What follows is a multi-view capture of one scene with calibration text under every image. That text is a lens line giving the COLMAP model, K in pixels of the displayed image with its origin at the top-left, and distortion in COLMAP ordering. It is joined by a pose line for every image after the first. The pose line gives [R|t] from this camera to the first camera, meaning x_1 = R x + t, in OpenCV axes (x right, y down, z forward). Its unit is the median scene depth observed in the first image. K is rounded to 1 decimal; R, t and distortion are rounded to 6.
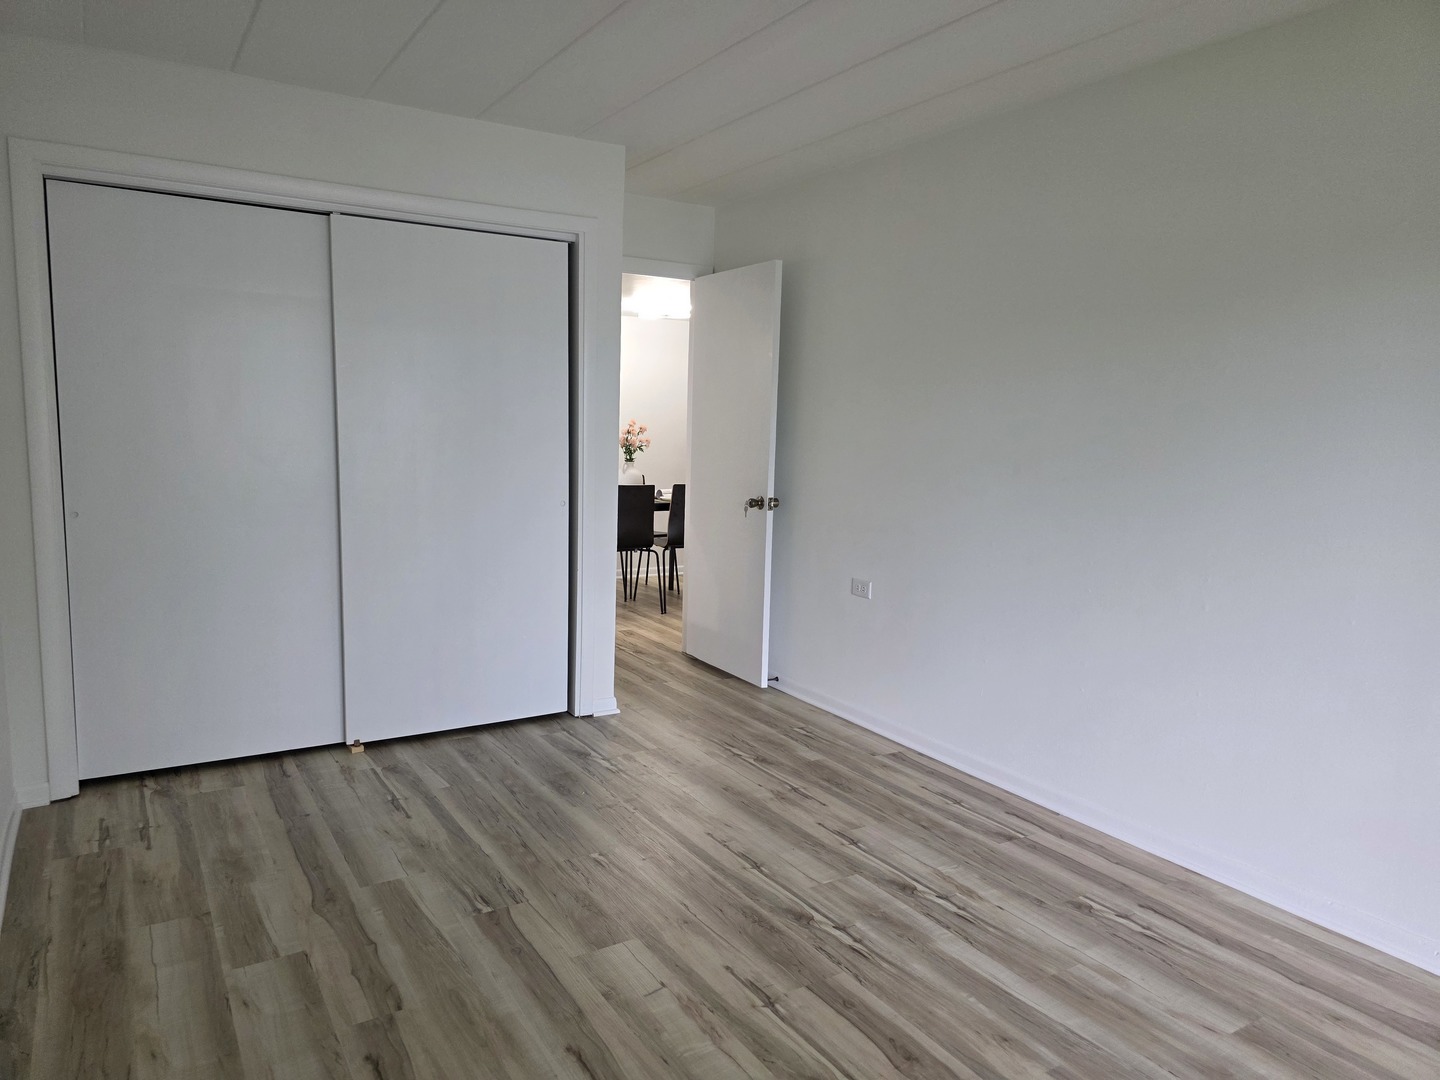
lens RADIAL K [[965.0, 0, 708.1], [0, 965.0, 539.6], [0, 0, 1]] dist [0.049216, -0.039258]
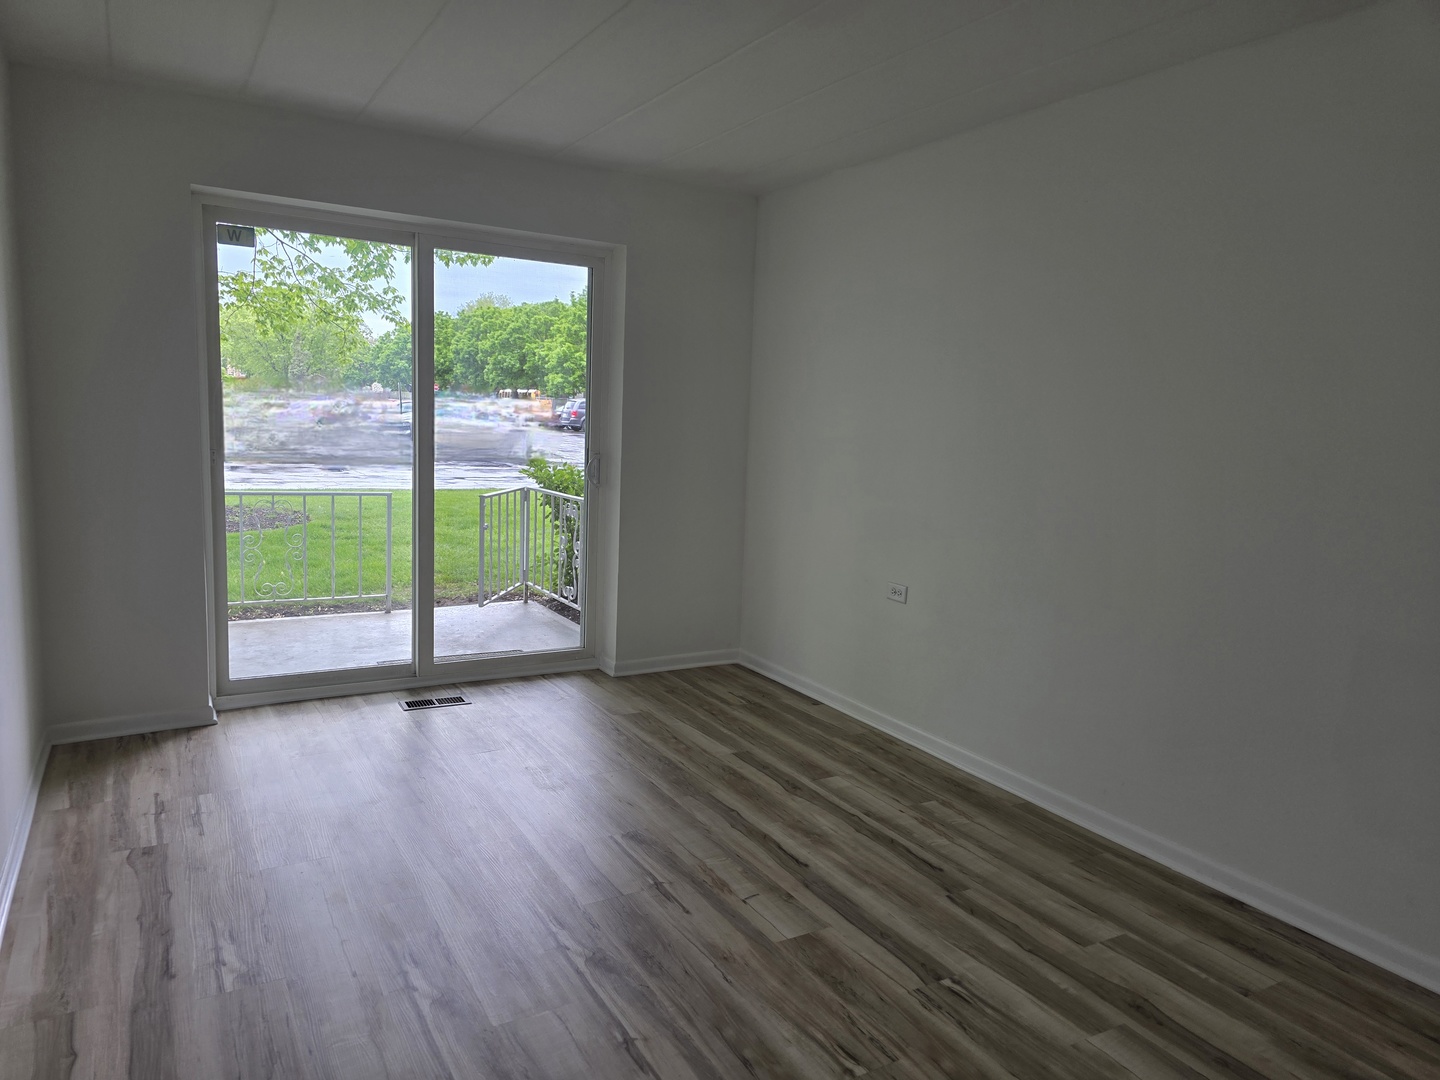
lens RADIAL K [[965.0, 0, 710.5], [0, 965.0, 540.9], [0, 0, 1]] dist [0.049216, -0.039258]
pose [[-0.997129, -0.072456, 0.021994, 0.000119], [-0.064360, 0.964013, 0.257947, -0.250858], [-0.039893, 0.255791, -0.965909, 1.922760]]
